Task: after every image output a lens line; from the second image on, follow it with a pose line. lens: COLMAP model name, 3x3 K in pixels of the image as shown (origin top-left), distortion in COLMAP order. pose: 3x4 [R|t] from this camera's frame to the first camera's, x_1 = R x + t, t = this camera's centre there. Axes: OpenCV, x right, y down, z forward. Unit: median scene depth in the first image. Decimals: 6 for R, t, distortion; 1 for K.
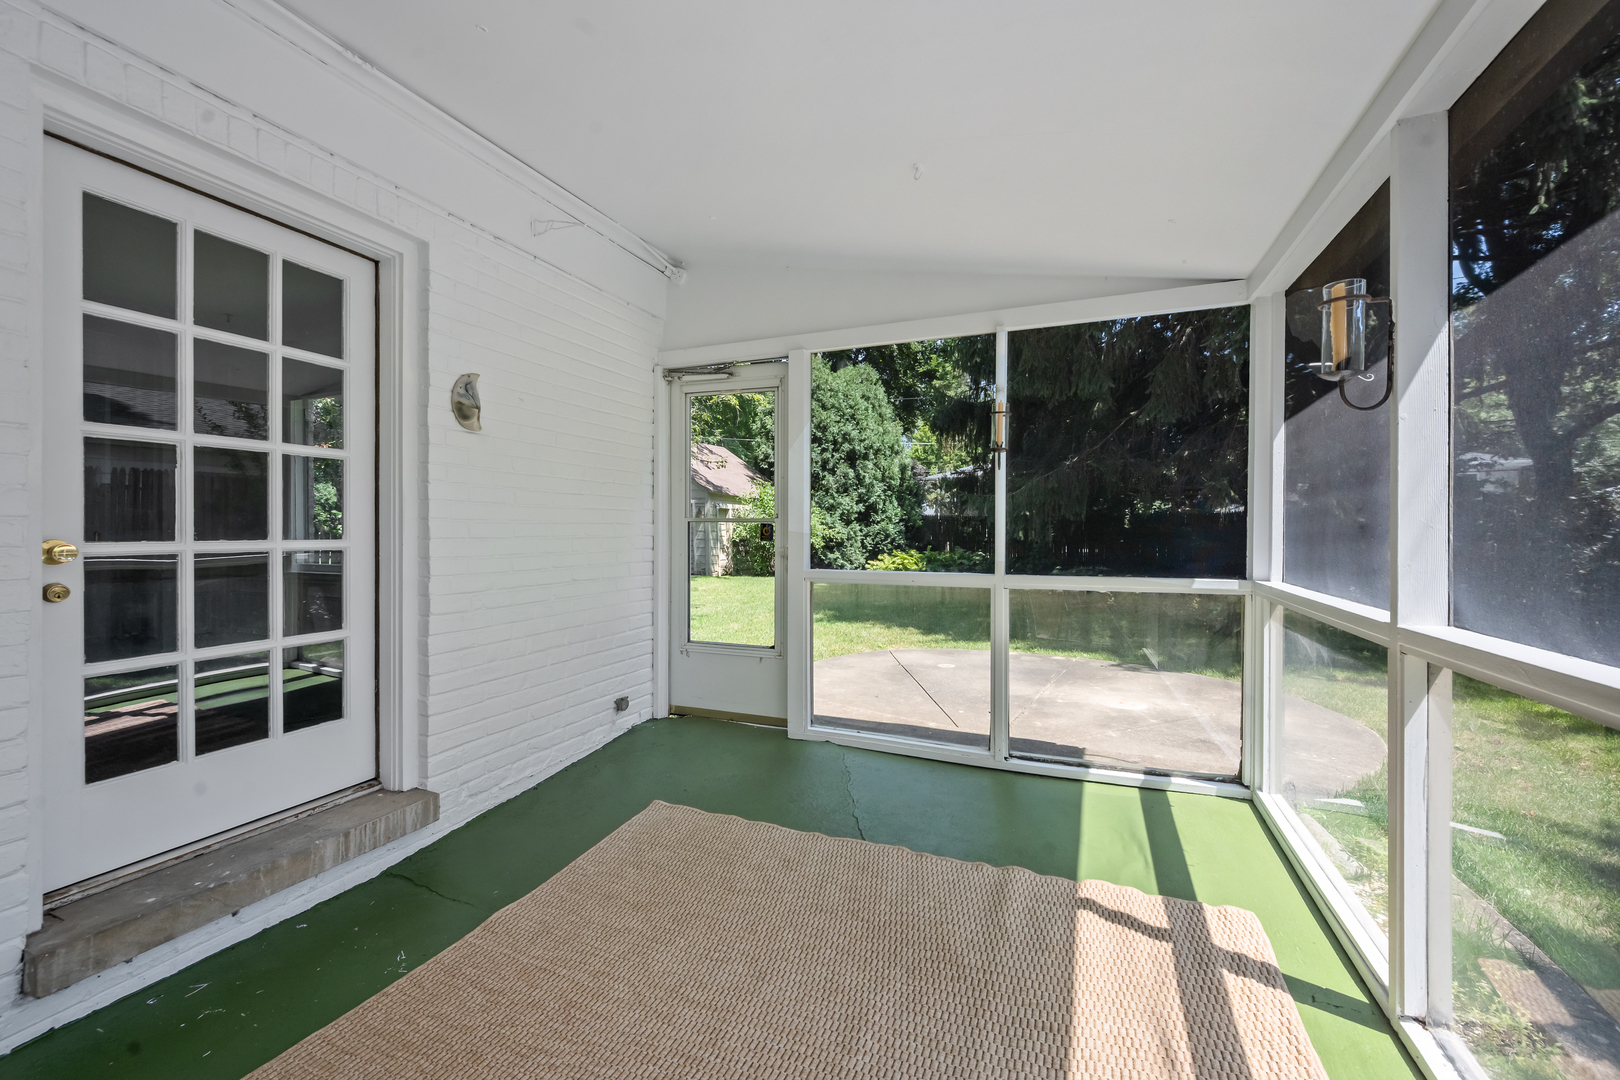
lens RADIAL K [[641.6, 0, 816.9], [0, 641.6, 535.8], [0, 0, 1]] dist [0.000153, -0.000220]
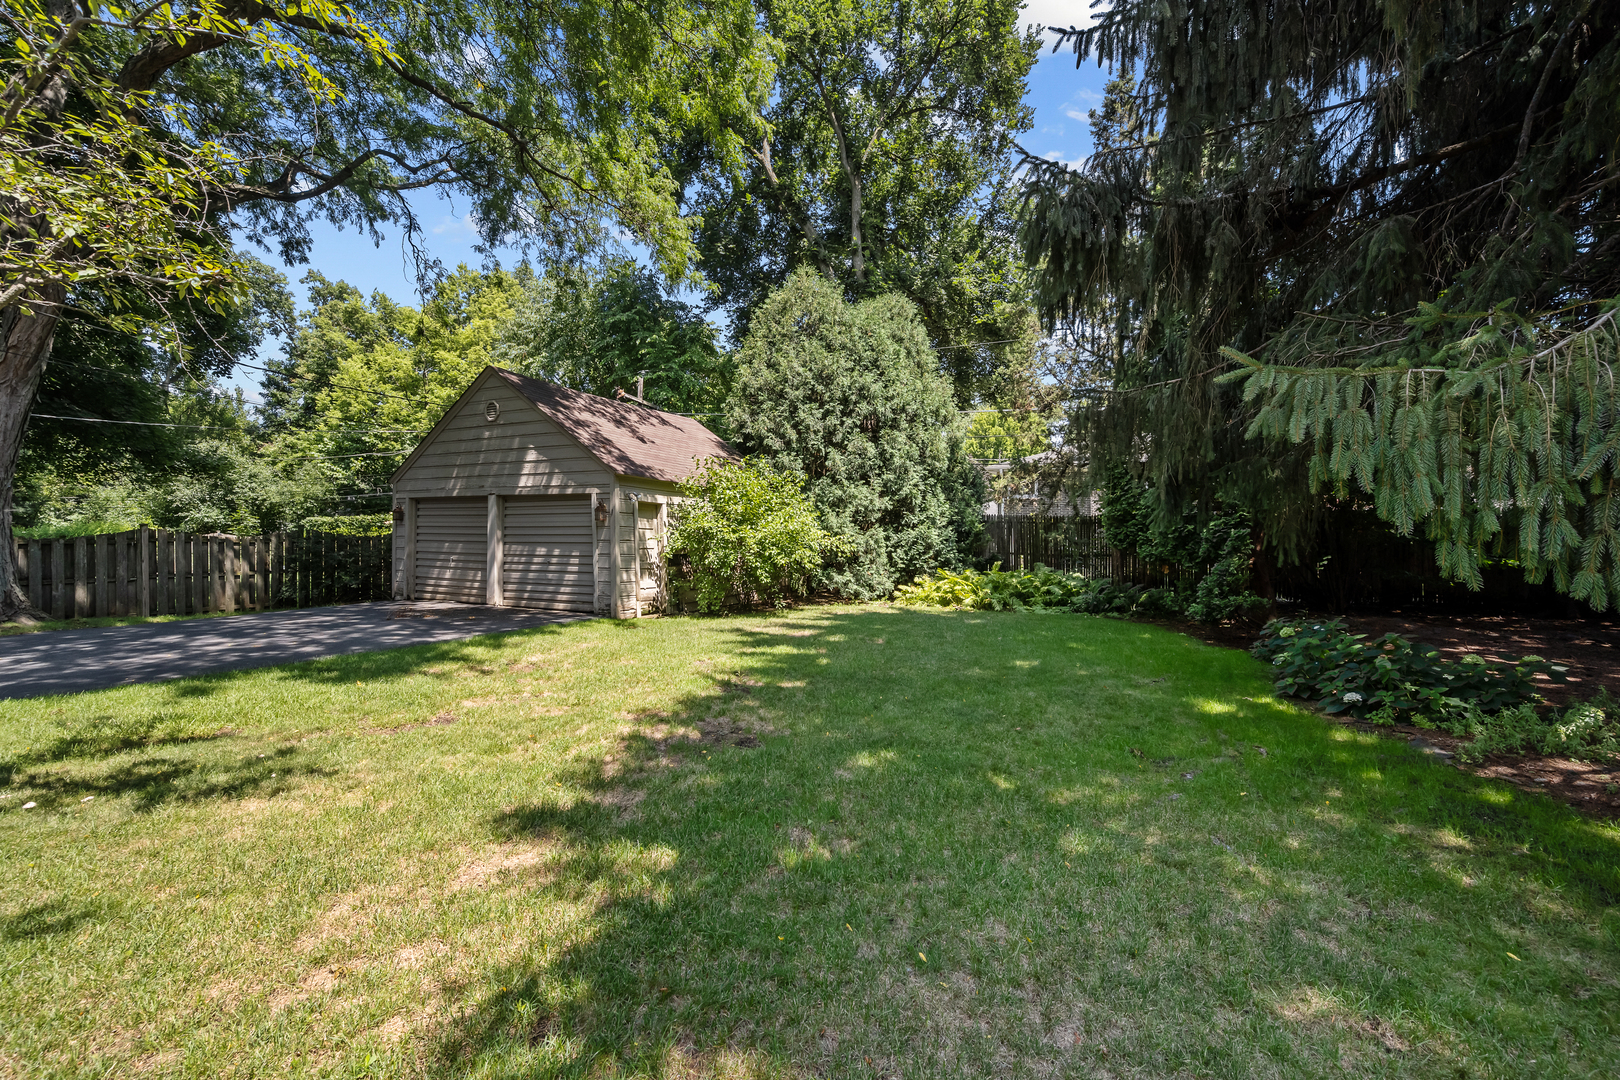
lens RADIAL K [[641.6, 0, 816.9], [0, 641.6, 535.8], [0, 0, 1]] dist [0.000153, -0.000220]
pose [[0.996687, -0.000049, -0.081332, 0.051017], [-0.000567, 0.999971, -0.007550, -0.006081], [0.081330, 0.007571, 0.996658, 0.352350]]
